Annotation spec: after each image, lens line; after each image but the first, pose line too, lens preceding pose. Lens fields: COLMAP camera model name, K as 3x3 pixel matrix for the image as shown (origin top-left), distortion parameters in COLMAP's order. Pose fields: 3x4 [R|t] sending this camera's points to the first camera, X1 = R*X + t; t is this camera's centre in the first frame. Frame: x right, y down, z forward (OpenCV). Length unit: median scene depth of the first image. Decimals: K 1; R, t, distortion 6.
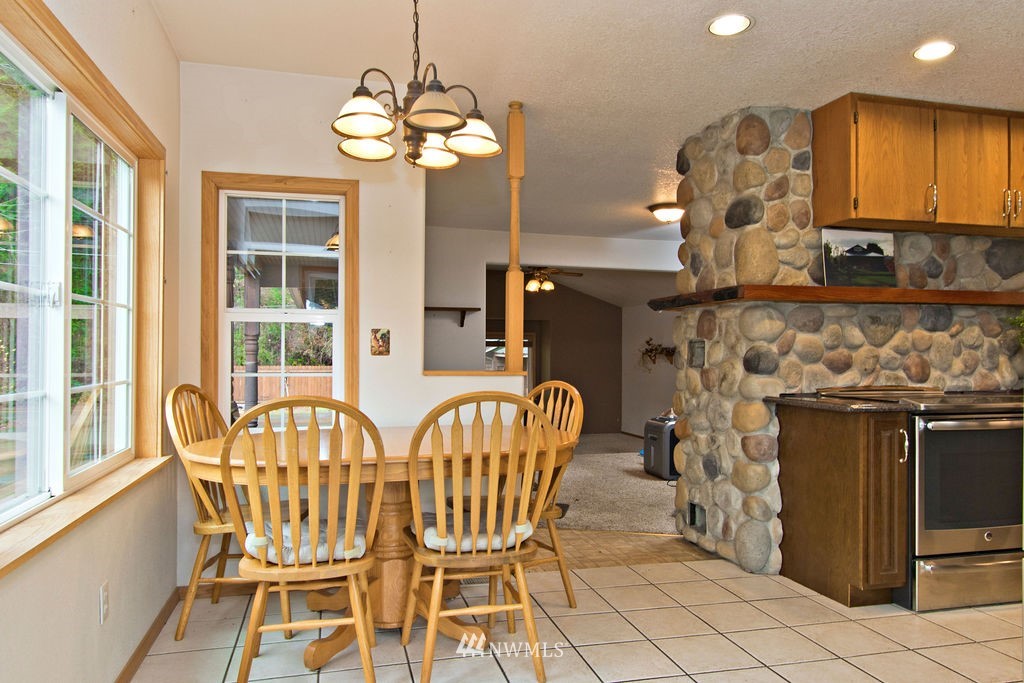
lens RADIAL K [[732.9, 0, 513.7], [0, 732.9, 351.9], [0, 0, 1]] dist [-0.002224, 0.000503]
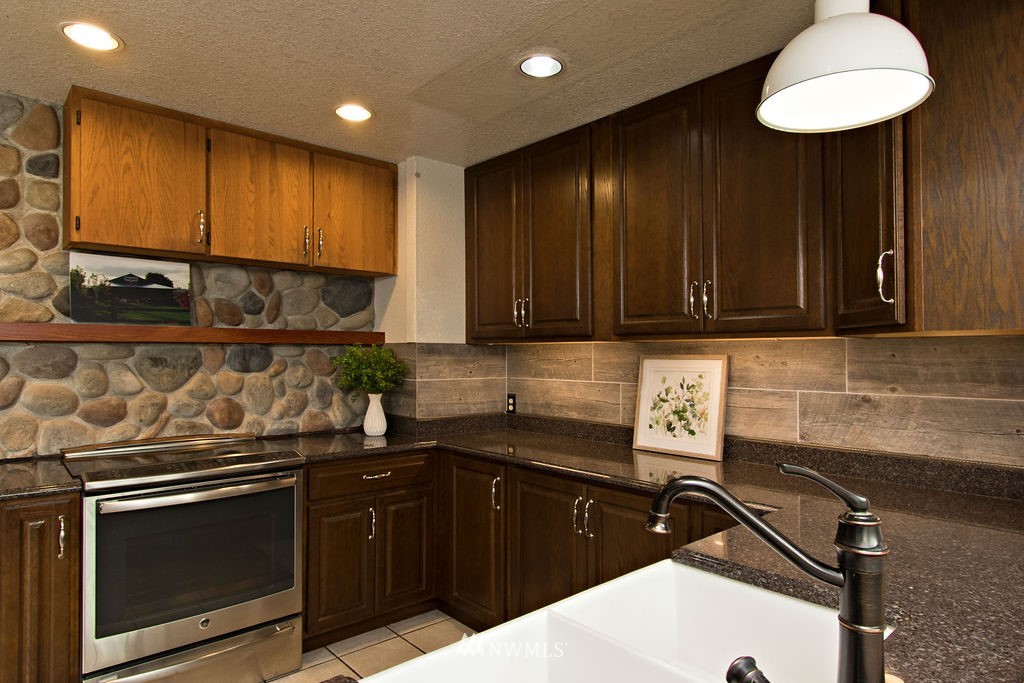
lens RADIAL K [[605.6, 0, 517.3], [0, 605.6, 347.7], [0, 0, 1]] dist [0.002458, -0.000312]
pose [[0.886308, 0.007428, 0.463037, 0.537350], [-0.006530, 0.999972, -0.003543, -0.060475], [-0.463050, 0.000117, 0.886332, 0.166045]]
